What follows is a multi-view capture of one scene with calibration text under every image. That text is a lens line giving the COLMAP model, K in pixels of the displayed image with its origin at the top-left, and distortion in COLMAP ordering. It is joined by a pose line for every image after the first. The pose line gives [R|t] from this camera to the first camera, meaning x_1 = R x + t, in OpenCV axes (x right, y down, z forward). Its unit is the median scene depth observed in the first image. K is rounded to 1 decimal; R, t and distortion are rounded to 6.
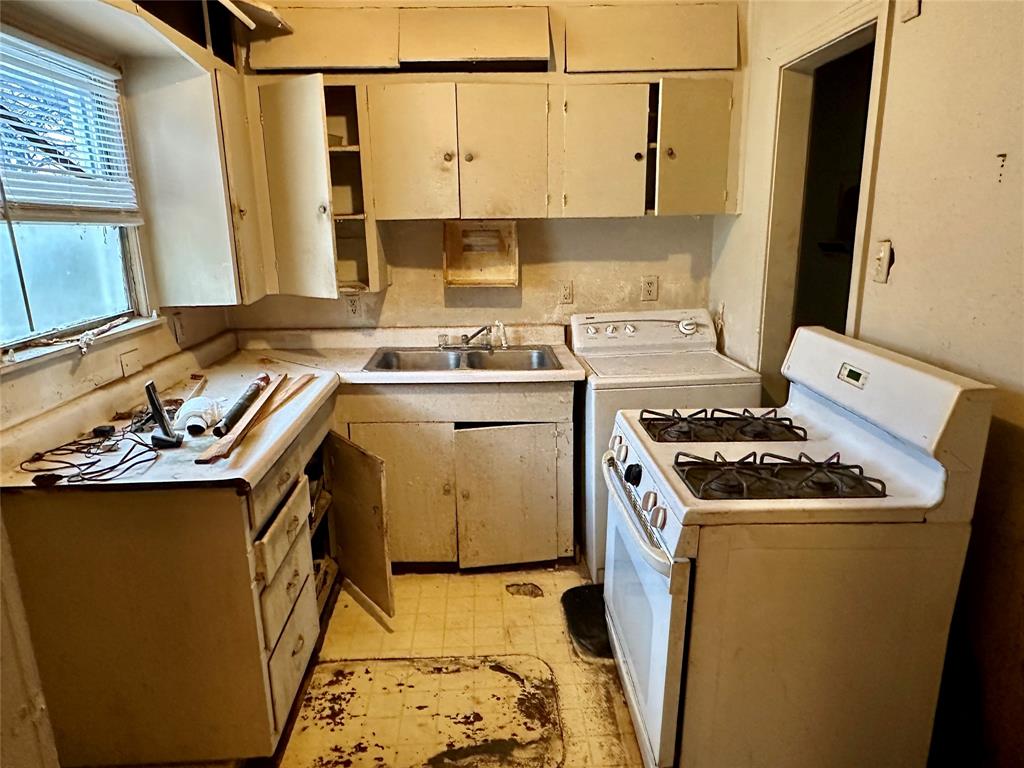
lens RADIAL K [[658.7, 0, 511.0], [0, 658.7, 384.3], [0, 0, 1]] dist [0.001843, -0.000968]
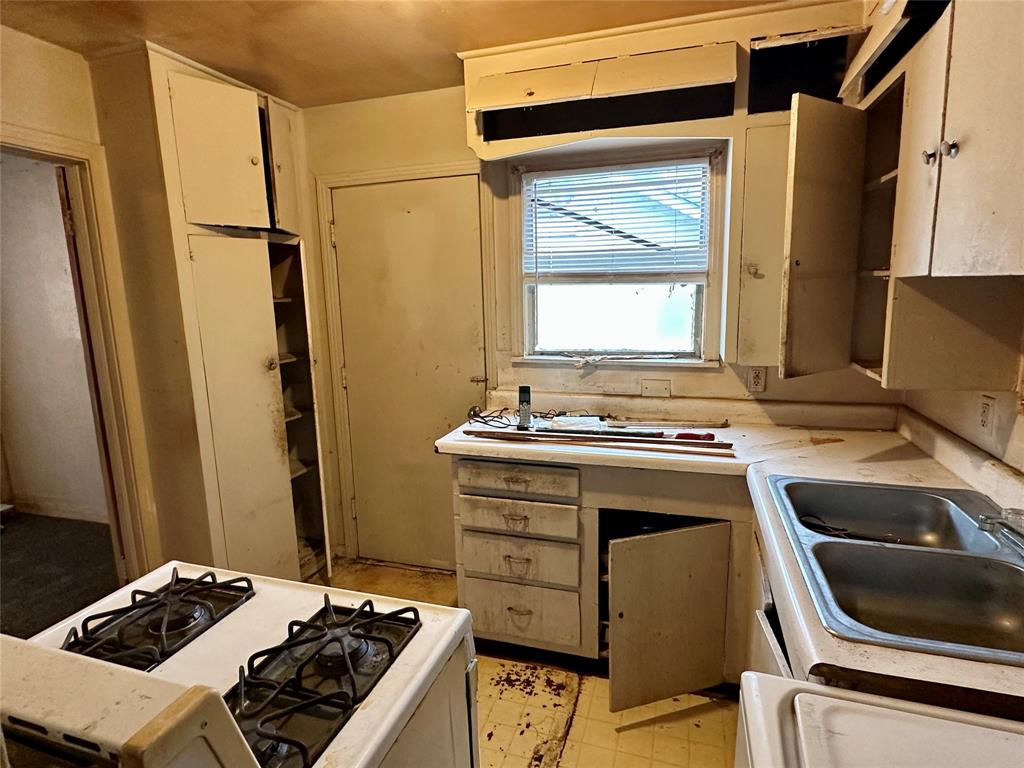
lens RADIAL K [[551.4, 0, 511.3], [0, 551.4, 385.4], [0, 0, 1]] dist [-0.002689, 0.000123]
pose [[-0.336015, 0.177281, -0.925022, 0.543520], [-0.205364, 0.944705, 0.255652, -0.264365], [0.919195, 0.275869, -0.281028, 1.061309]]
